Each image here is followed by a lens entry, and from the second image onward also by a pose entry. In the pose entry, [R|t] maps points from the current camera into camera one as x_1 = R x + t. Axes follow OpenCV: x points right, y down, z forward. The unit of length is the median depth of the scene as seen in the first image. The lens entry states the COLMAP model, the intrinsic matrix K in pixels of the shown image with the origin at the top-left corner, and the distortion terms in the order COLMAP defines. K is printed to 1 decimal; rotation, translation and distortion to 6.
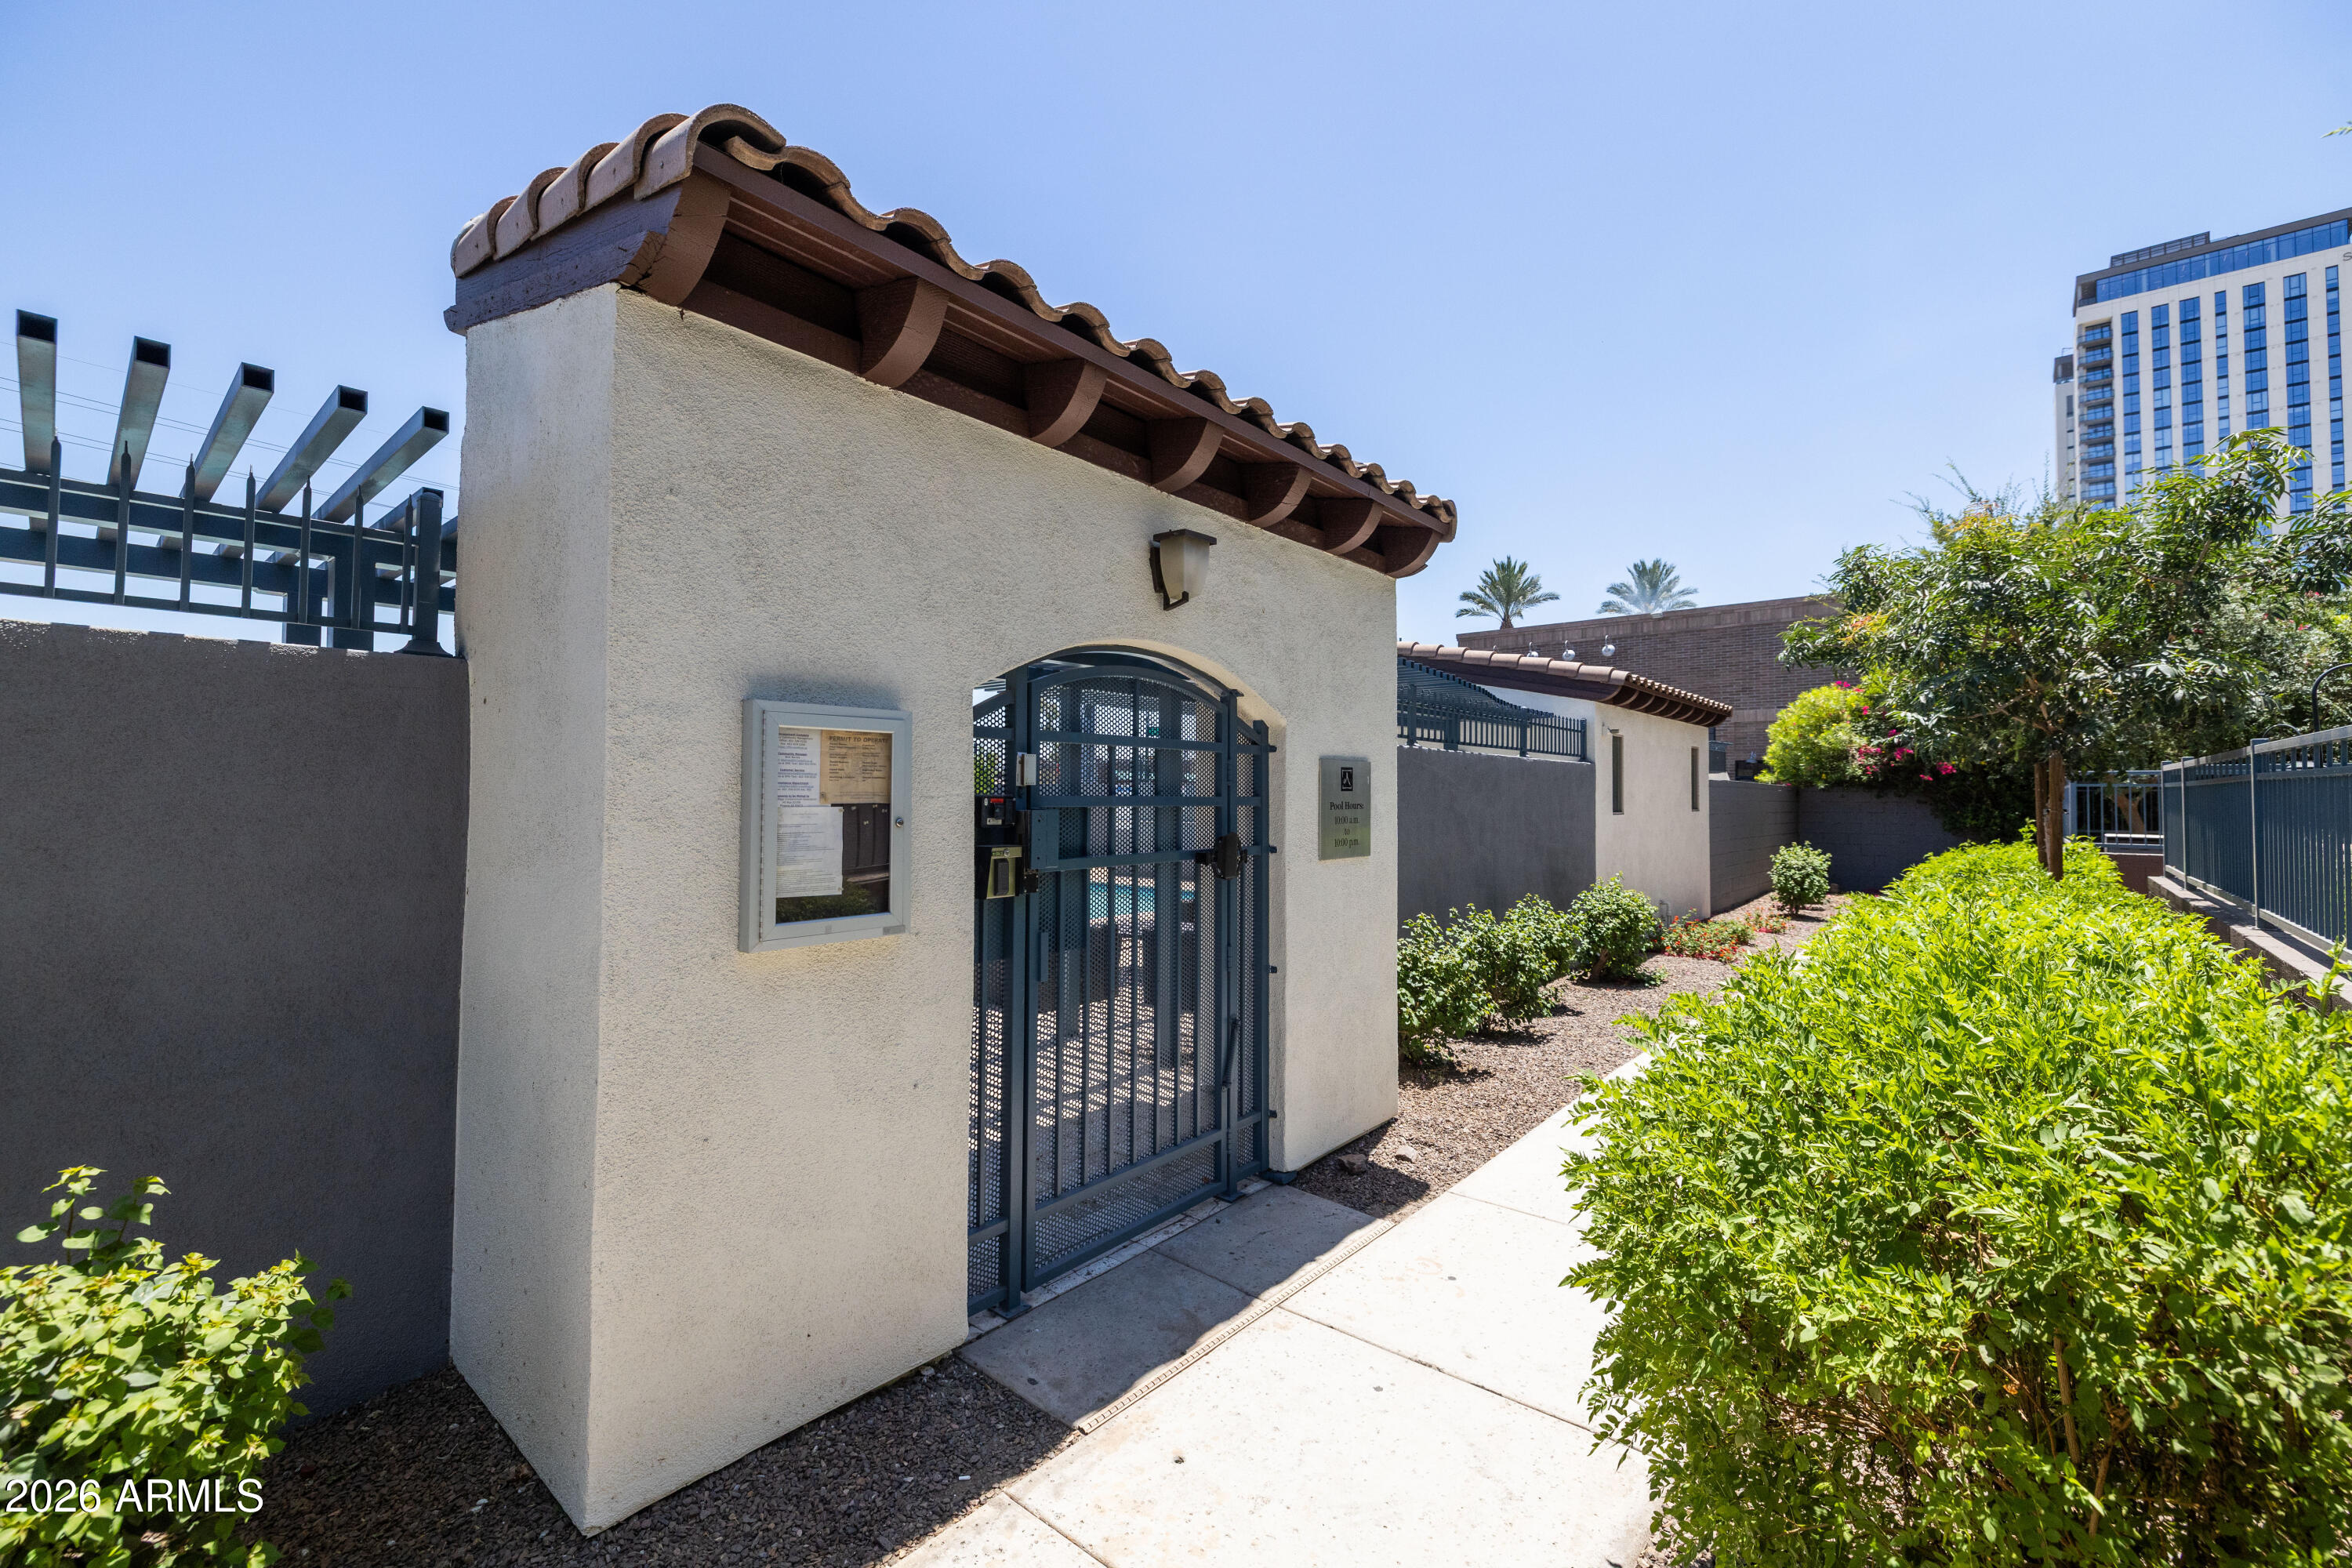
lens RADIAL K [[1009.2, 0, 1178.6], [0, 1009.2, 794.7], [0, 0, 1]] dist [0.004626, -0.002269]
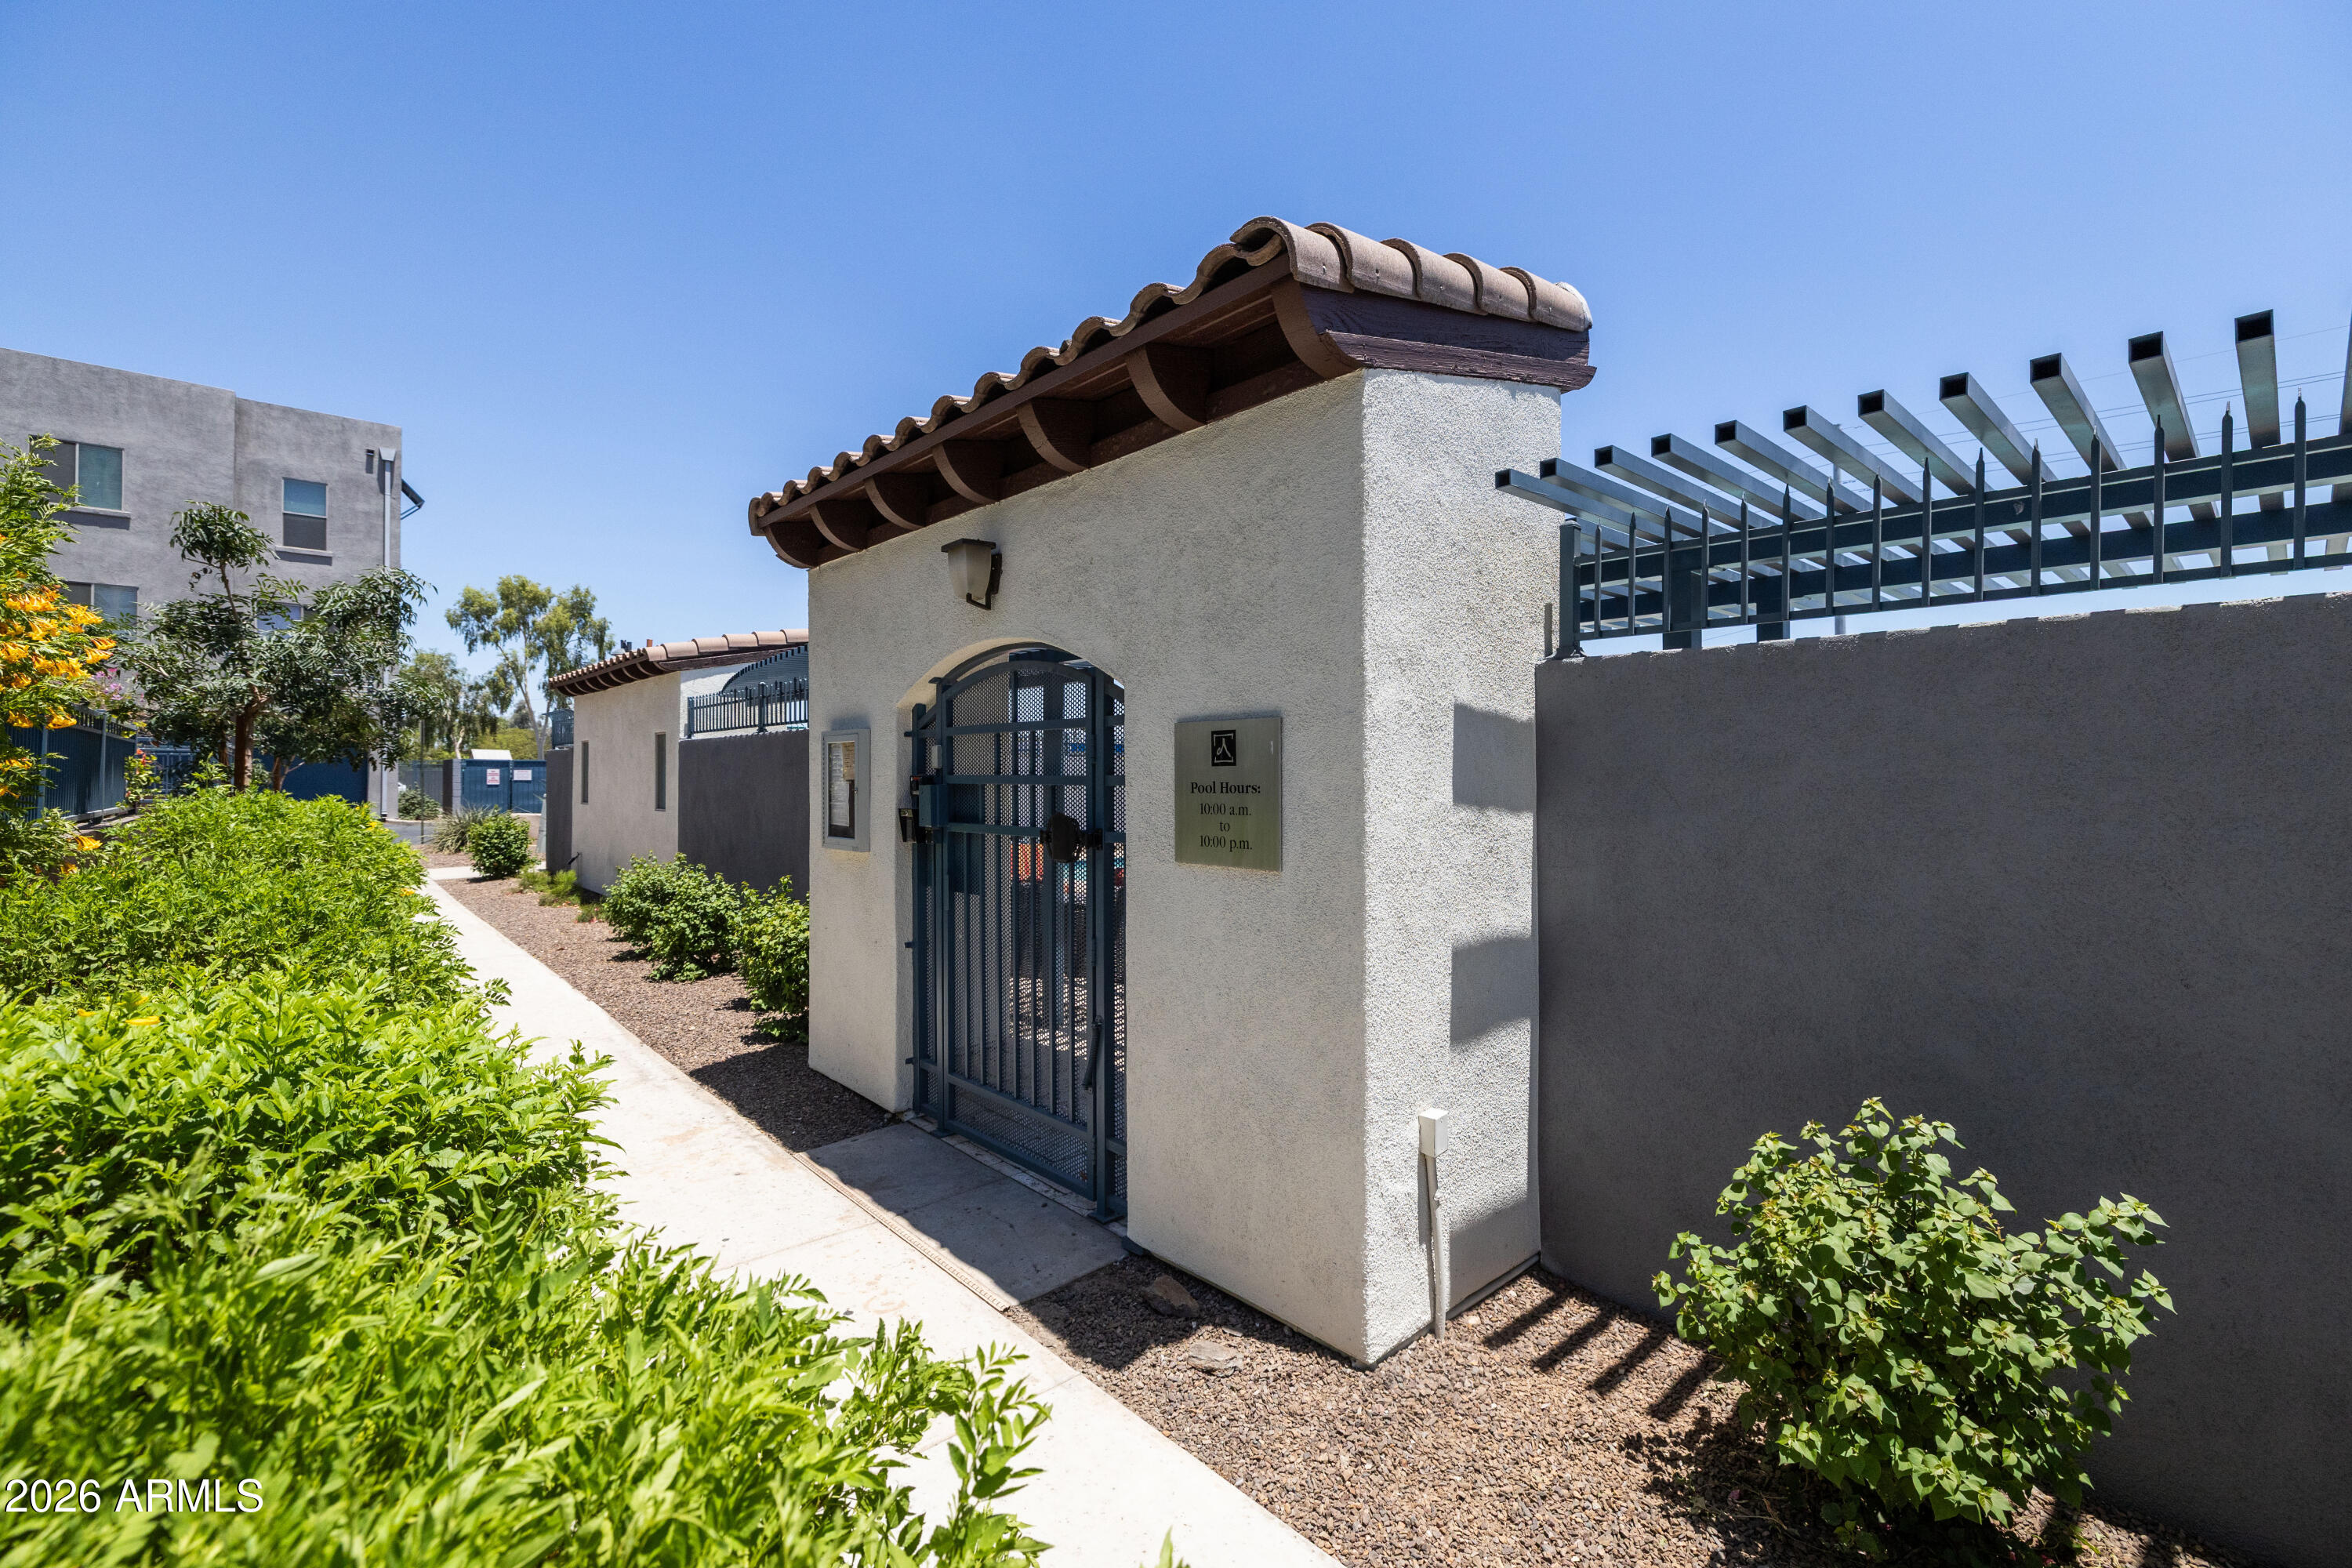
lens RADIAL K [[1009.2, 0, 1171.9], [0, 1009.2, 776.9], [0, 0, 1]] dist [0.004626, -0.002269]
pose [[-0.152165, 0.002375, -0.988352, 0.839608], [0.006976, 0.999975, 0.001329, 0.002616], [0.988330, -0.006693, -0.152178, 1.076425]]
